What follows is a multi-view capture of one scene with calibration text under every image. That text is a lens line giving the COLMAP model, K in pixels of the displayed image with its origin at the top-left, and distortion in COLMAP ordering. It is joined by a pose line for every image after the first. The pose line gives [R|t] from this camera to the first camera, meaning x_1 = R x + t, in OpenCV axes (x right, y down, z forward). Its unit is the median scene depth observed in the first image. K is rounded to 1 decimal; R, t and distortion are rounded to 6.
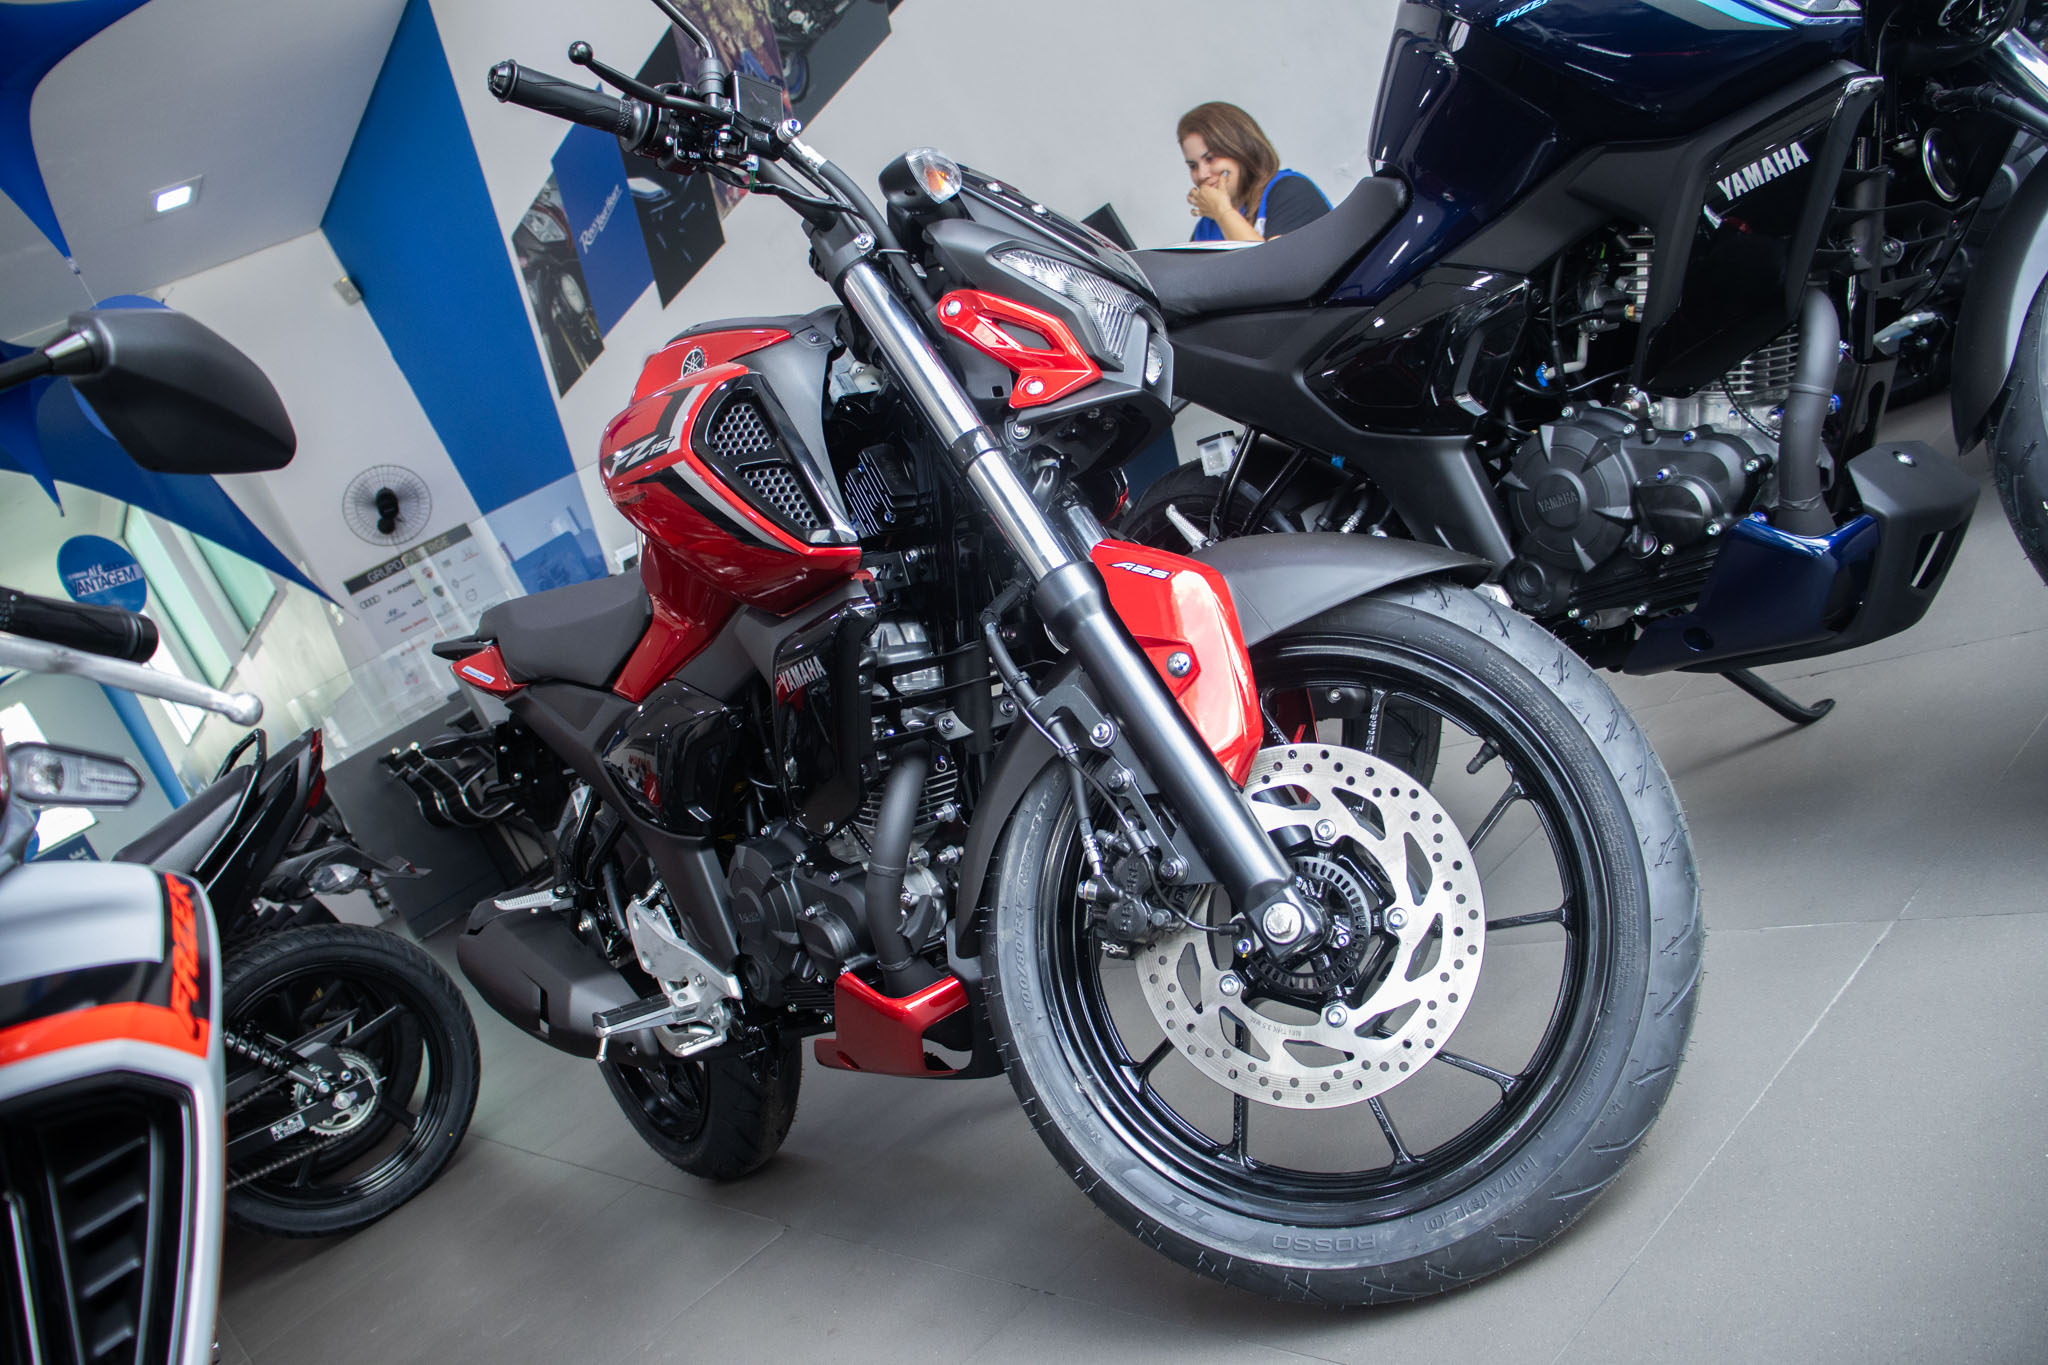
lens RADIAL K [[1723.4, 0, 1014.1], [0, 1723.4, 687.4], [0, 0, 1]] dist [-0.082842, 0.105186]
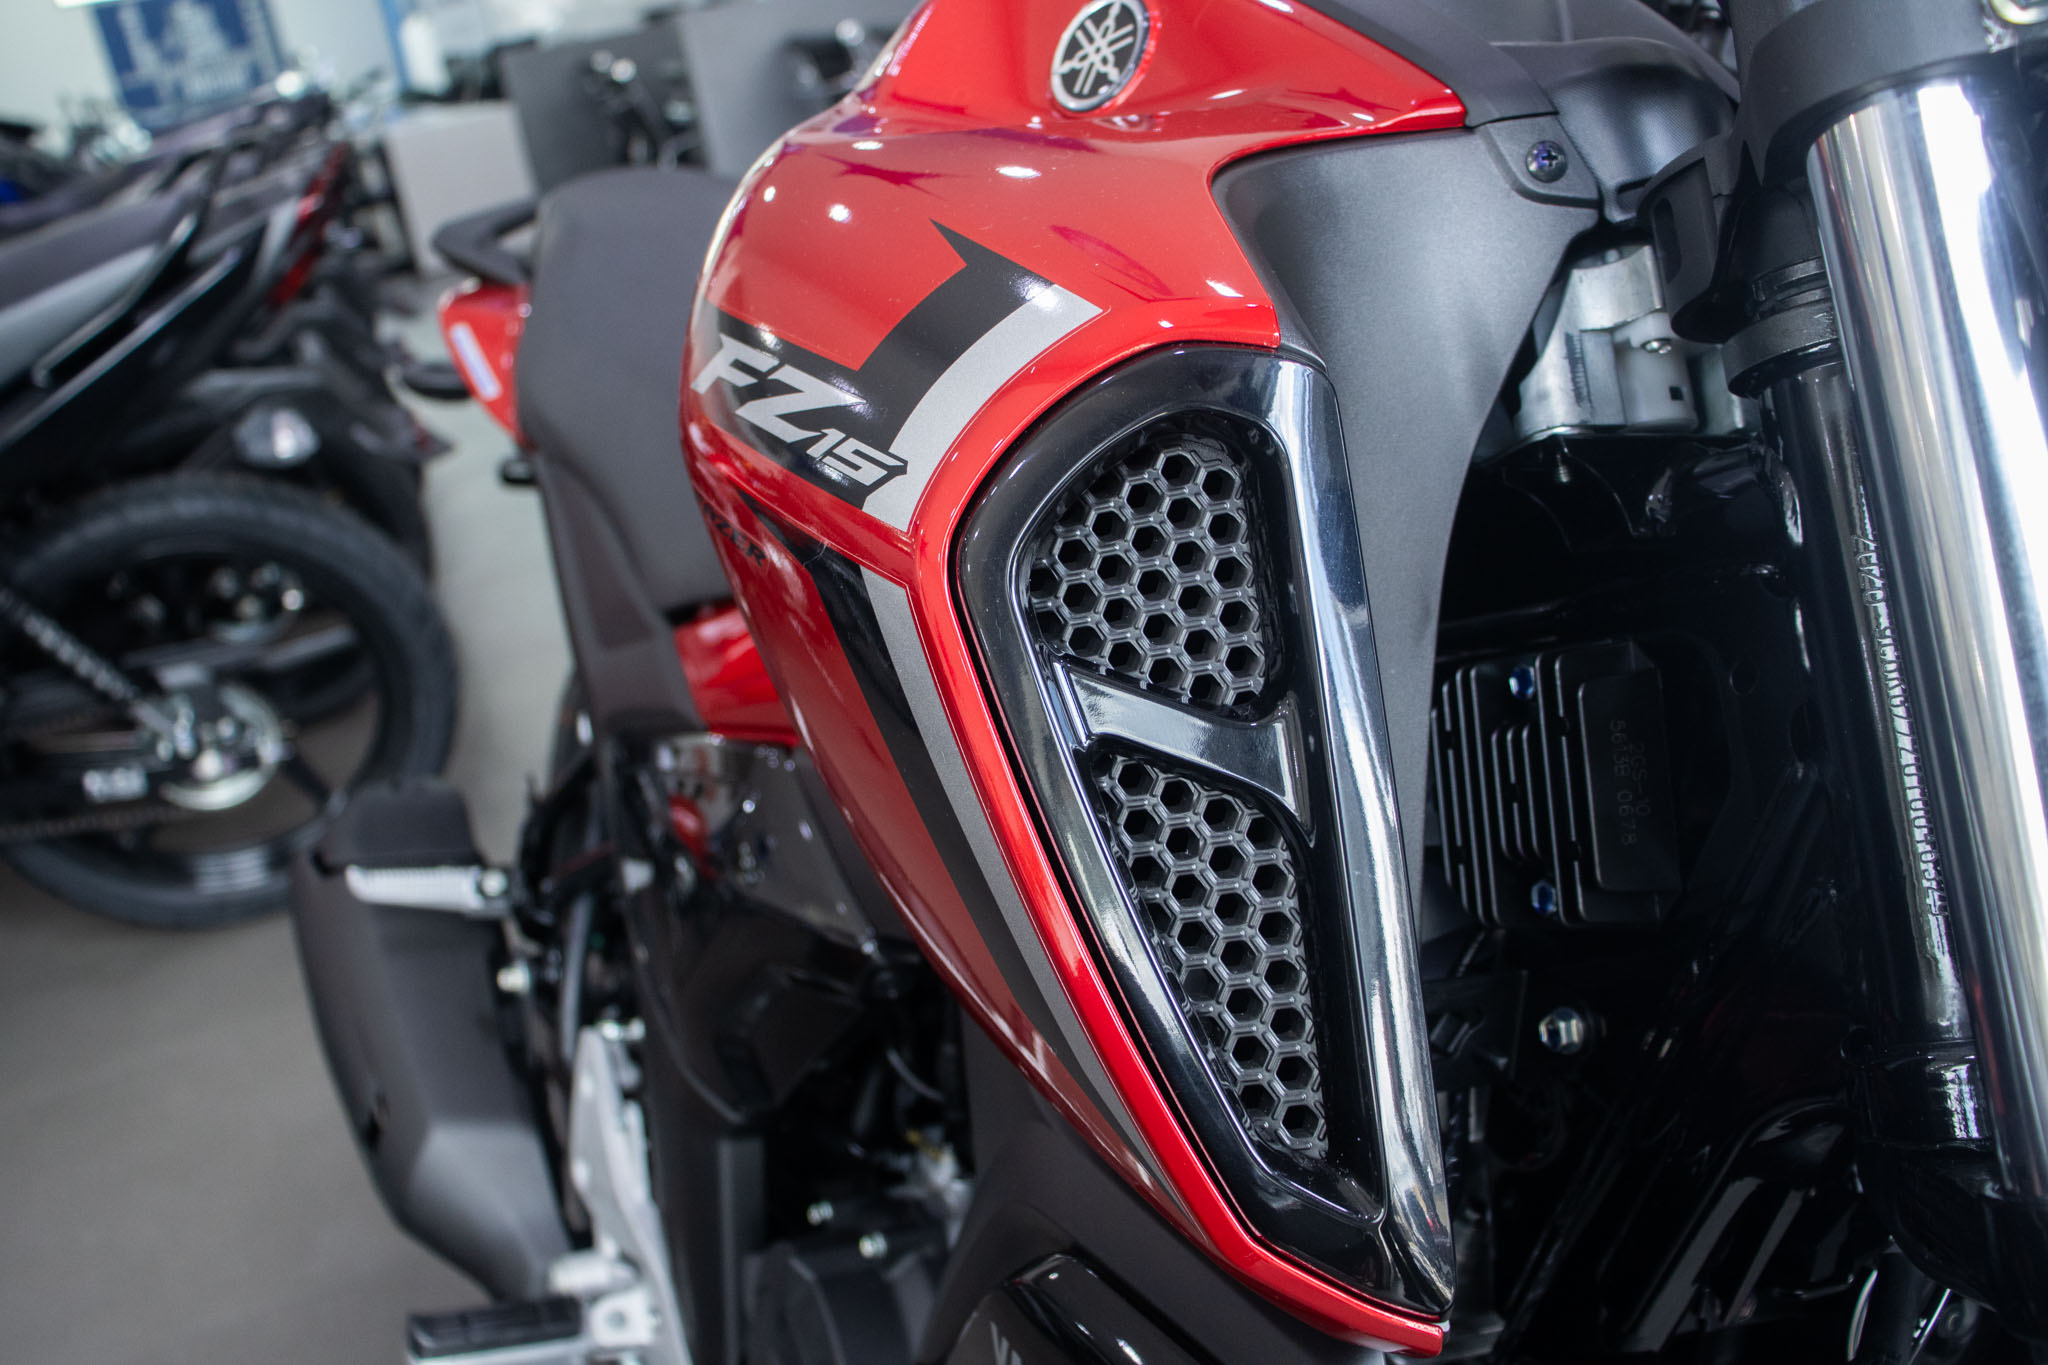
lens RADIAL K [[2033.6, 0, 1020.2], [0, 2033.6, 688.6], [0, 0, 1]] dist [-0.028022, 0.000000]
pose [[0.924519, 0.373304, -0.076871, -0.145269], [-0.335641, 0.892990, 0.299858, -0.207975], [0.180583, -0.251423, 0.950882, 0.699115]]
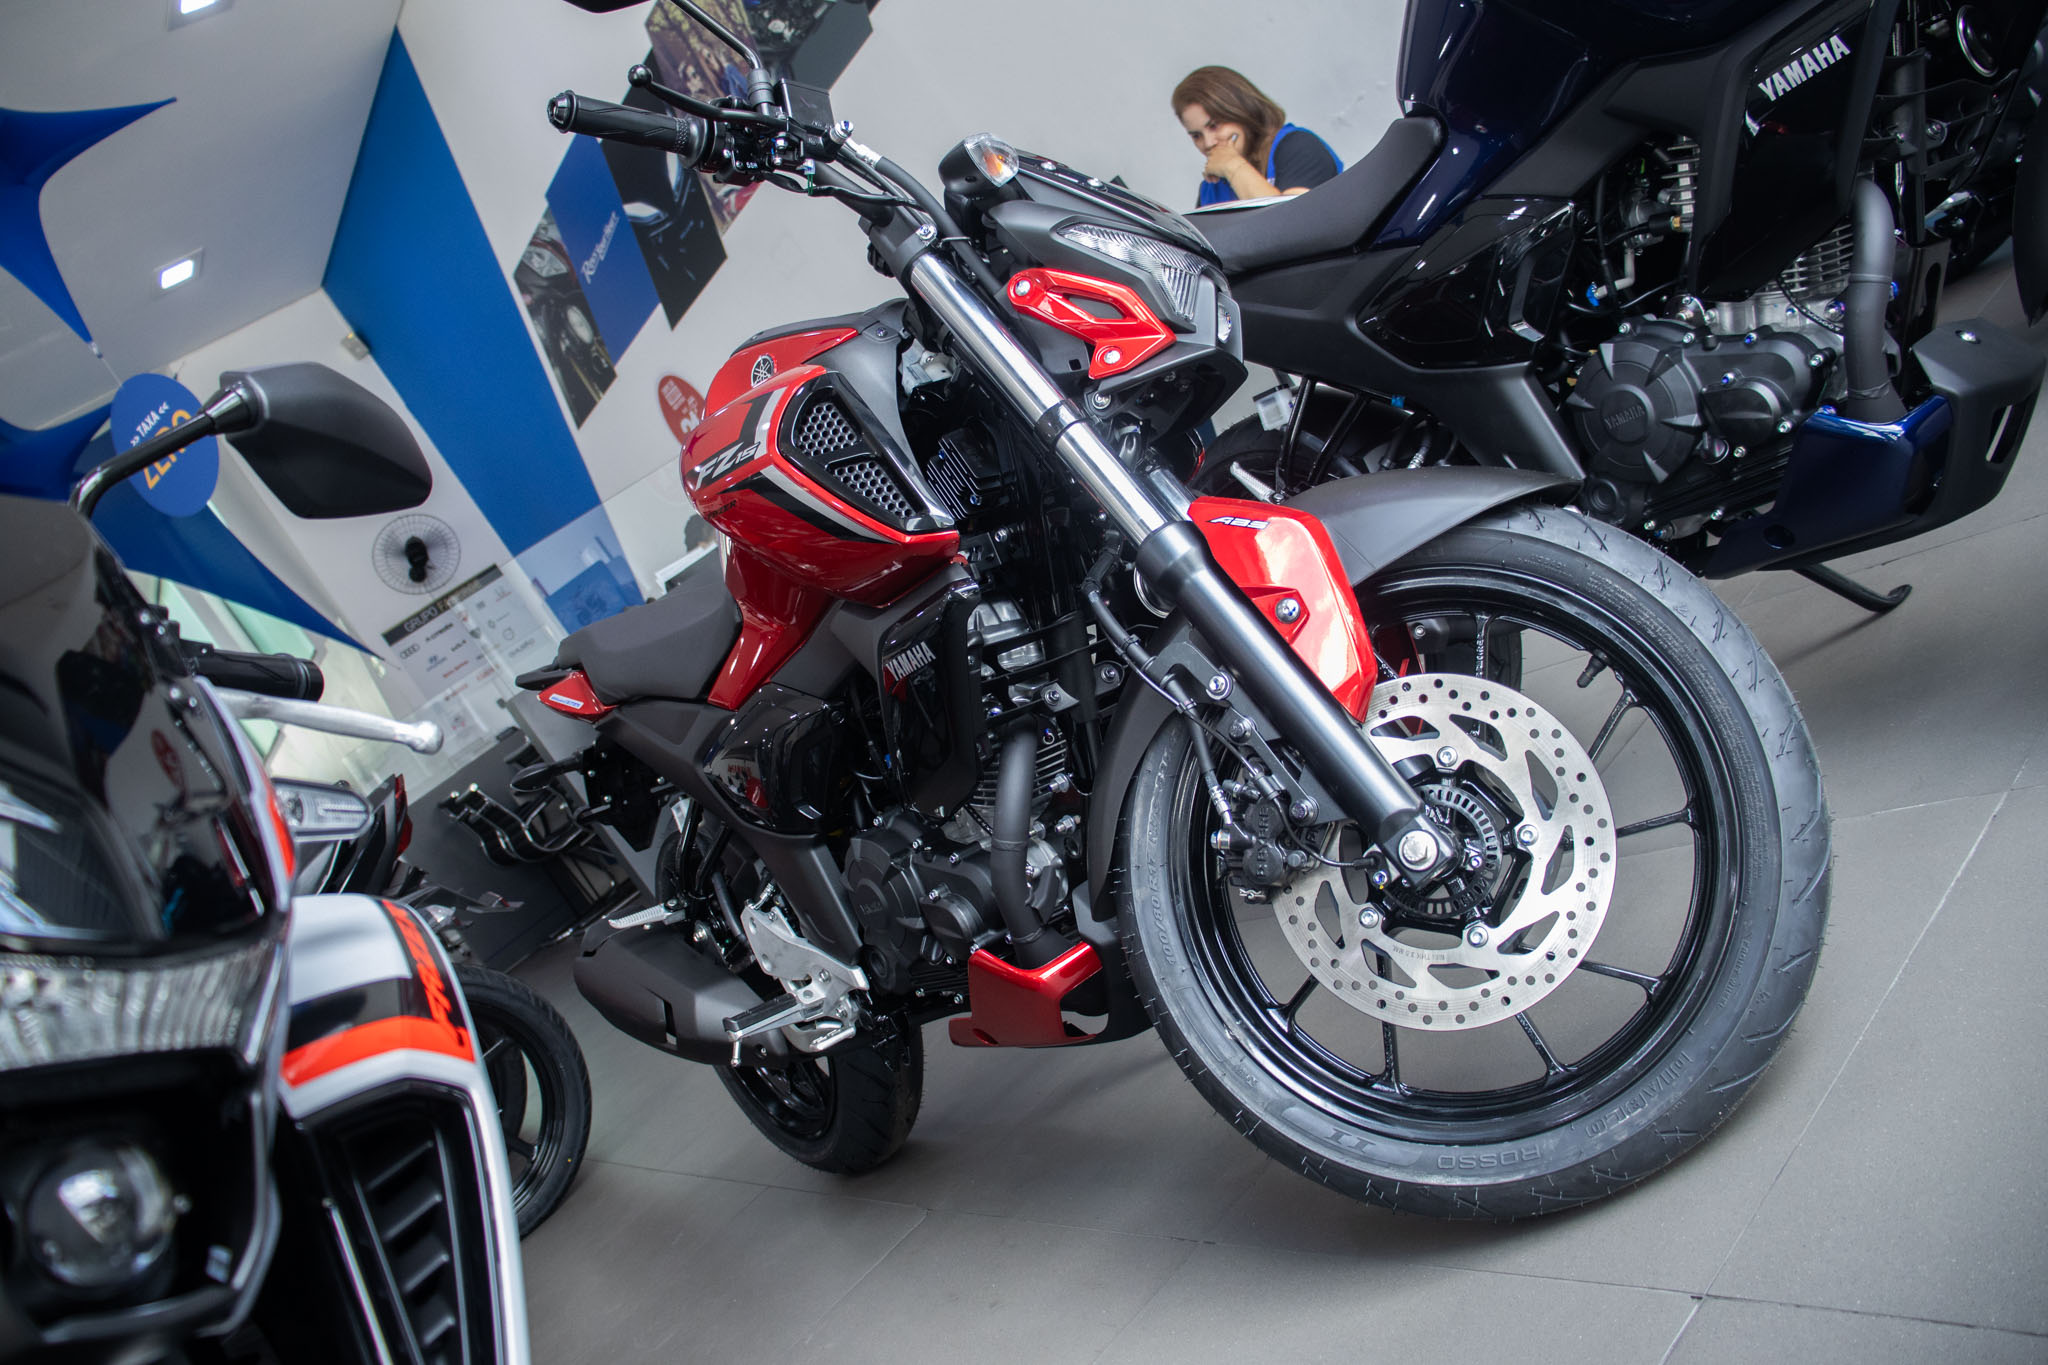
lens RADIAL K [[1723.4, 0, 1020.7], [0, 1723.4, 683.9], [0, 0, 1]] dist [-0.082842, 0.105186]
pose [[0.994536, -0.103712, -0.011904, -0.046418], [0.103776, 0.994589, 0.004915, 0.007386], [0.011330, -0.006124, 0.999917, -0.018566]]
